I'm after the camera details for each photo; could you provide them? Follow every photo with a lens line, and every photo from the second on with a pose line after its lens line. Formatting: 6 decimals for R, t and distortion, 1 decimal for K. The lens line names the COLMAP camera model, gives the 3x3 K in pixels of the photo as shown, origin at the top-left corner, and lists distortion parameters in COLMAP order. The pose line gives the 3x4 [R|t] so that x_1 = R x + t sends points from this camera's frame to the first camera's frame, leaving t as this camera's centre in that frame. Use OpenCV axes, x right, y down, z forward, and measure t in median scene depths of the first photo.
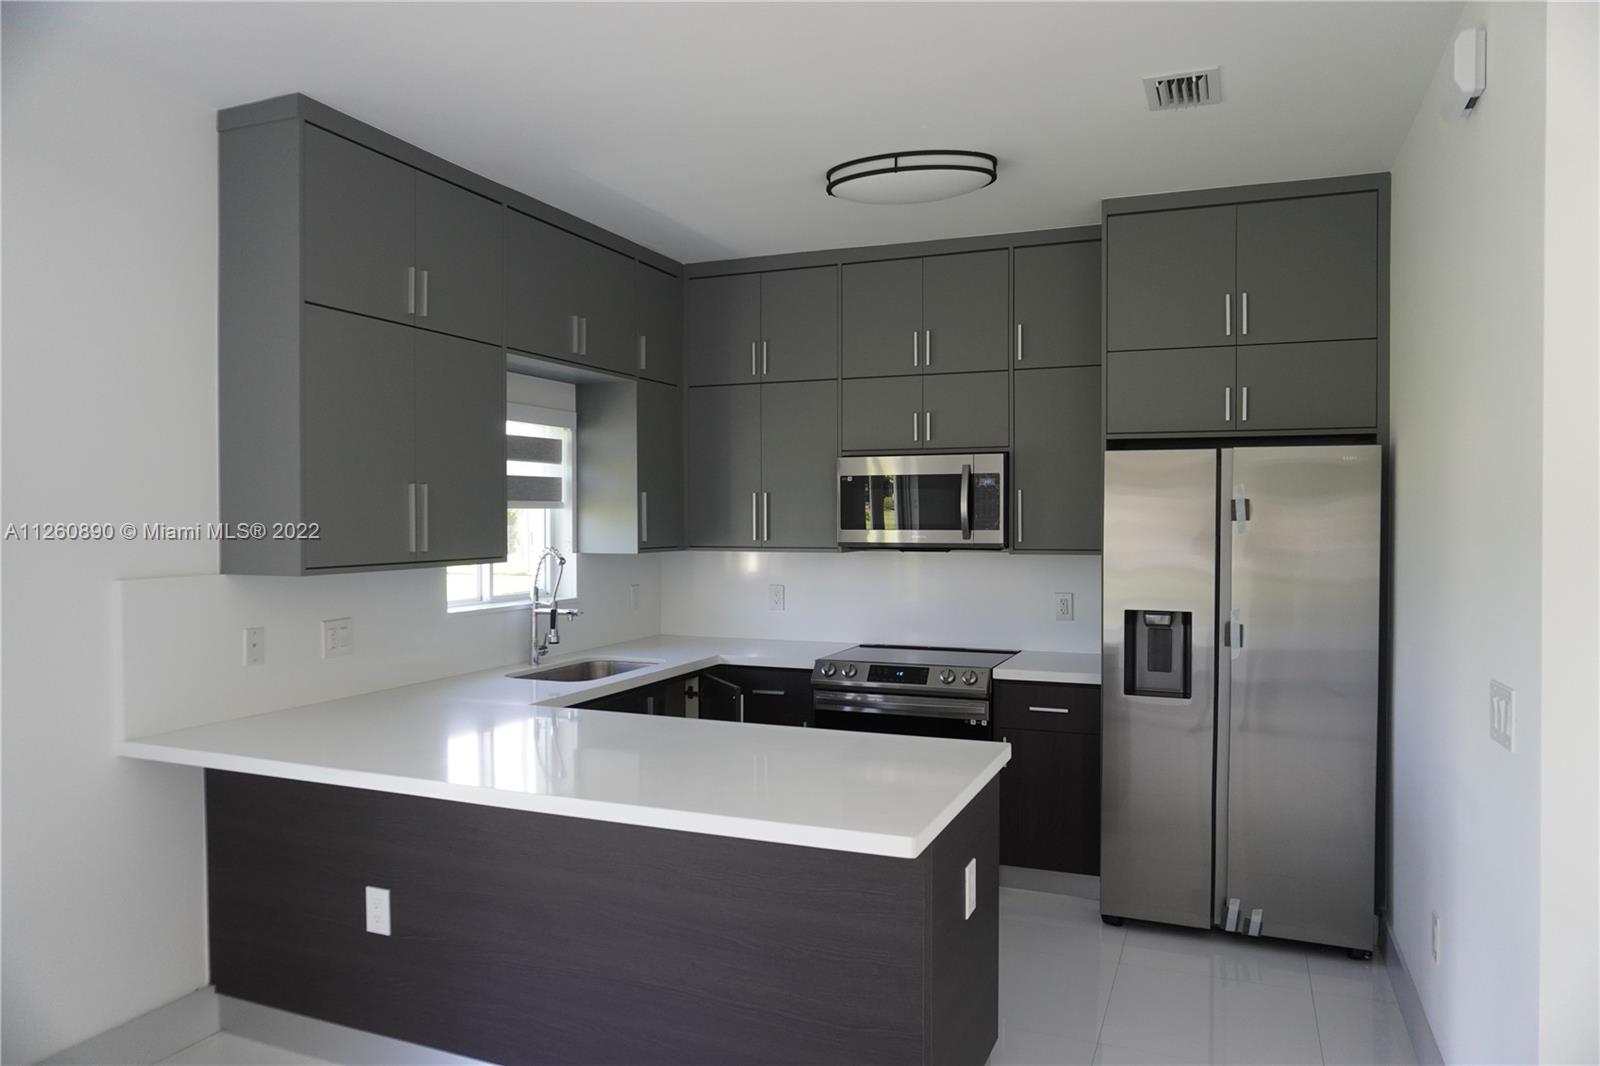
lens RADIAL K [[1070.5, 0, 803.0], [0, 1070.5, 534.3], [0, 0, 1]] dist [-0.048403, 0.042308]
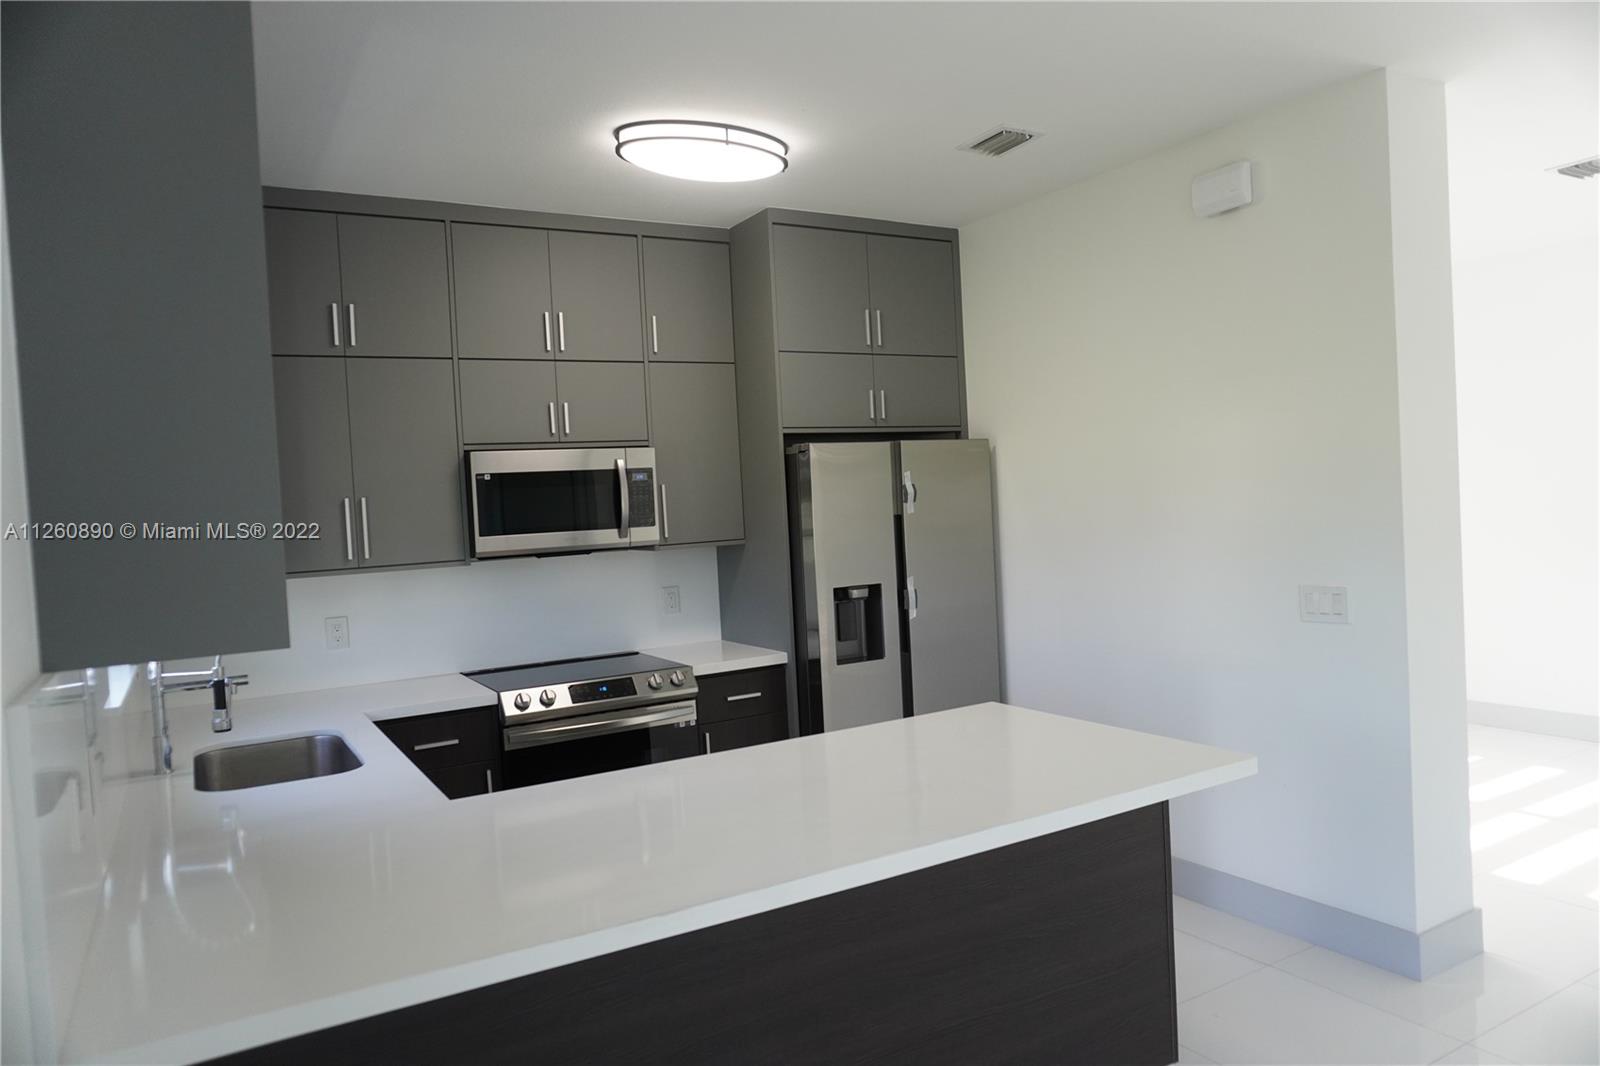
lens RADIAL K [[1070.5, 0, 803.0], [0, 1070.5, 534.3], [0, 0, 1]] dist [-0.048403, 0.042308]
pose [[0.606638, -0.056415, 0.792974, -0.517303], [0.065785, 0.997620, 0.020648, -0.008017], [-0.792251, 0.039640, 0.608906, 0.310681]]
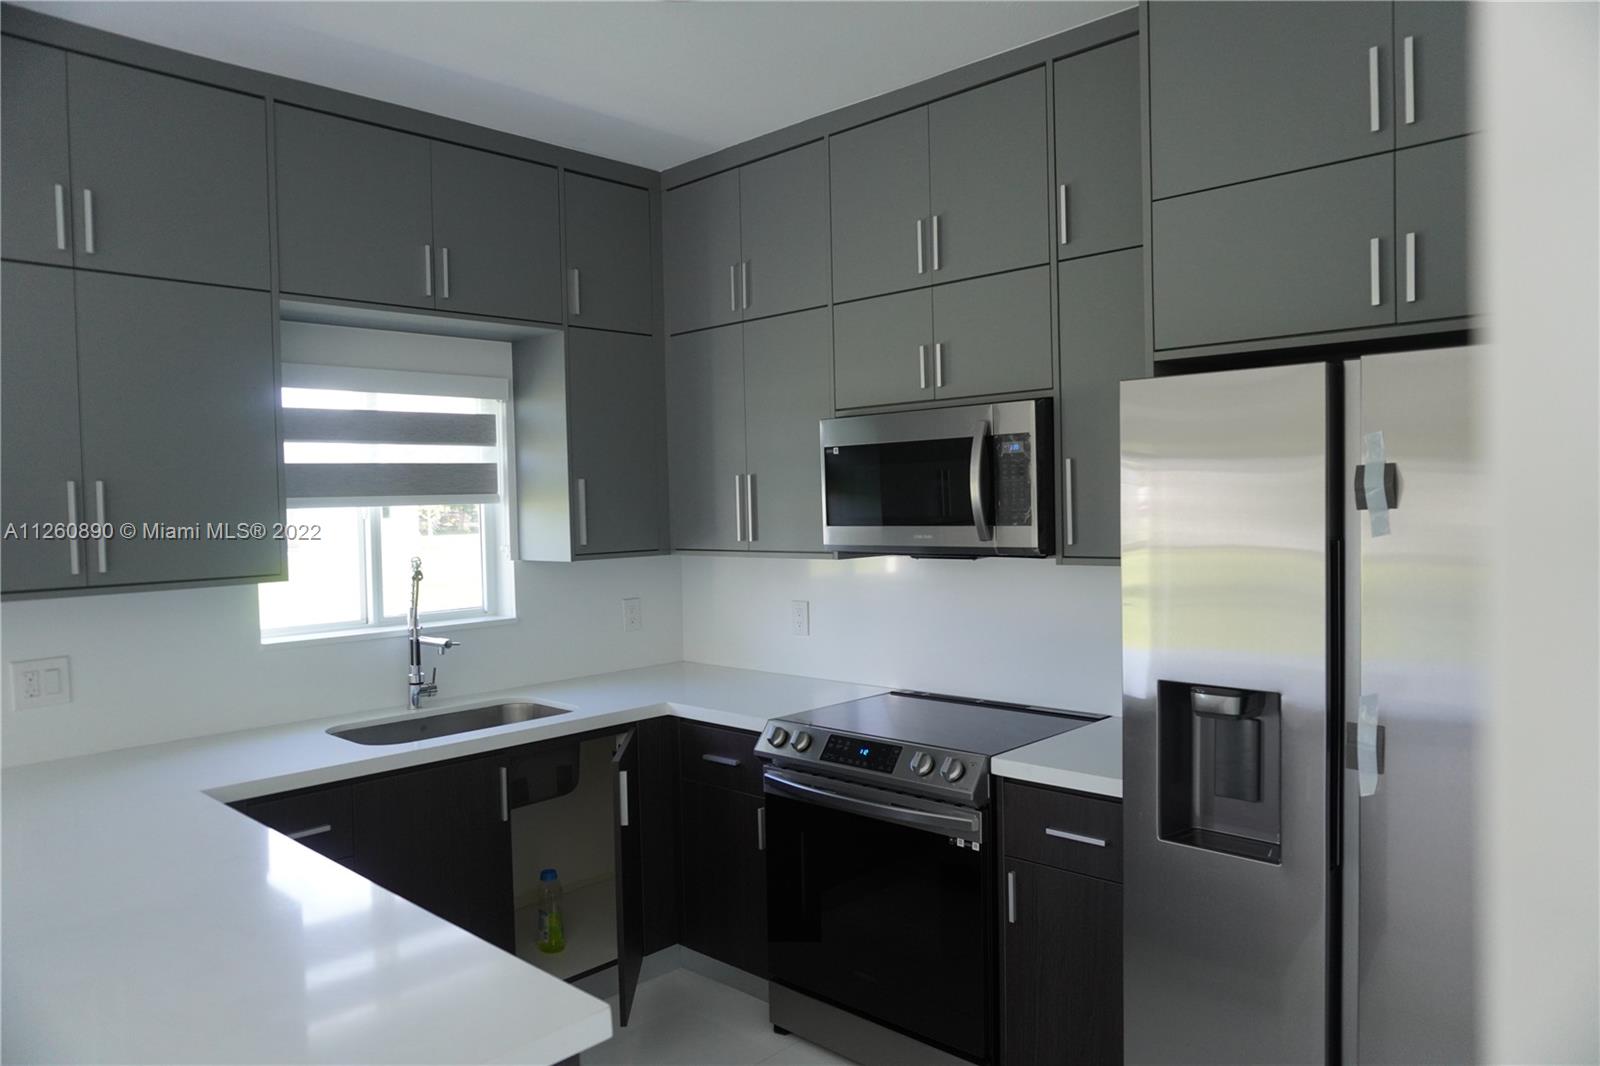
lens RADIAL K [[1070.5, 0, 803.0], [0, 1070.5, 534.3], [0, 0, 1]] dist [-0.048403, 0.042308]
pose [[0.931386, -0.009080, -0.363919, 0.291561], [0.015923, 0.999748, 0.015809, -0.011145], [0.363684, -0.020519, 0.931296, 0.392932]]
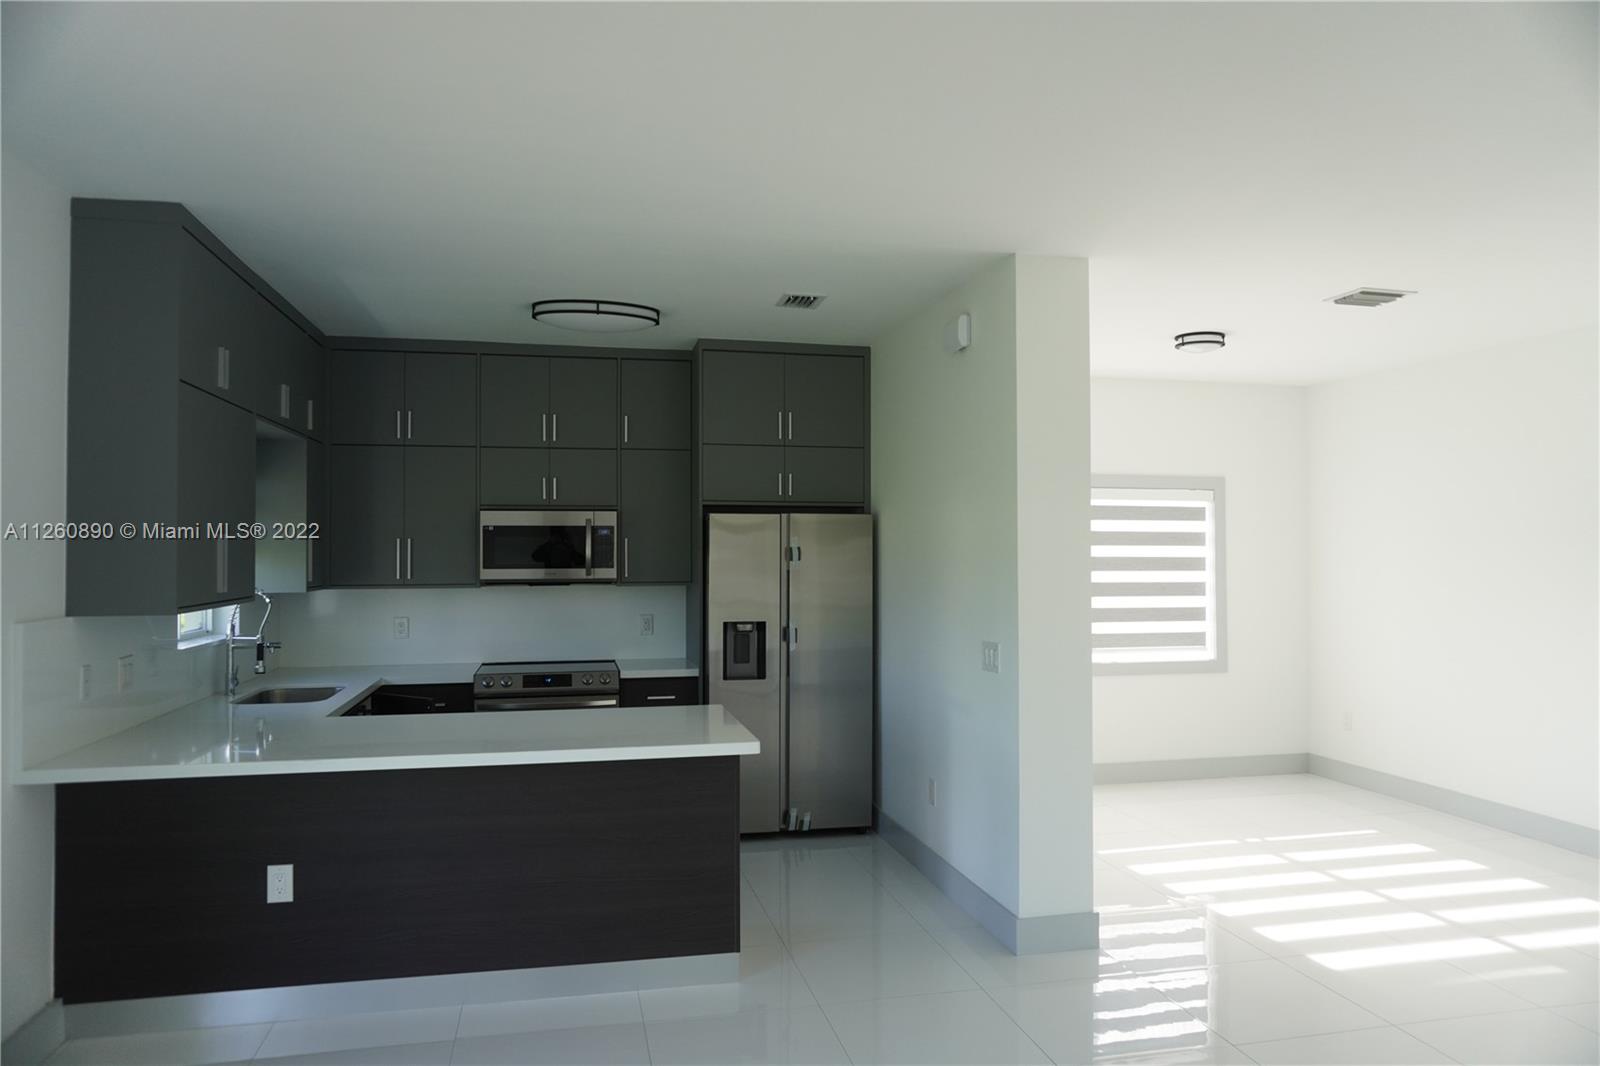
lens RADIAL K [[1070.5, 0, 803.0], [0, 1070.5, 534.3], [0, 0, 1]] dist [-0.048403, 0.042308]
pose [[0.820504, 0.007217, 0.571596, -0.396424], [0.011011, 0.999535, -0.028427, -0.005996], [-0.571535, 0.029618, 0.820043, -0.239611]]
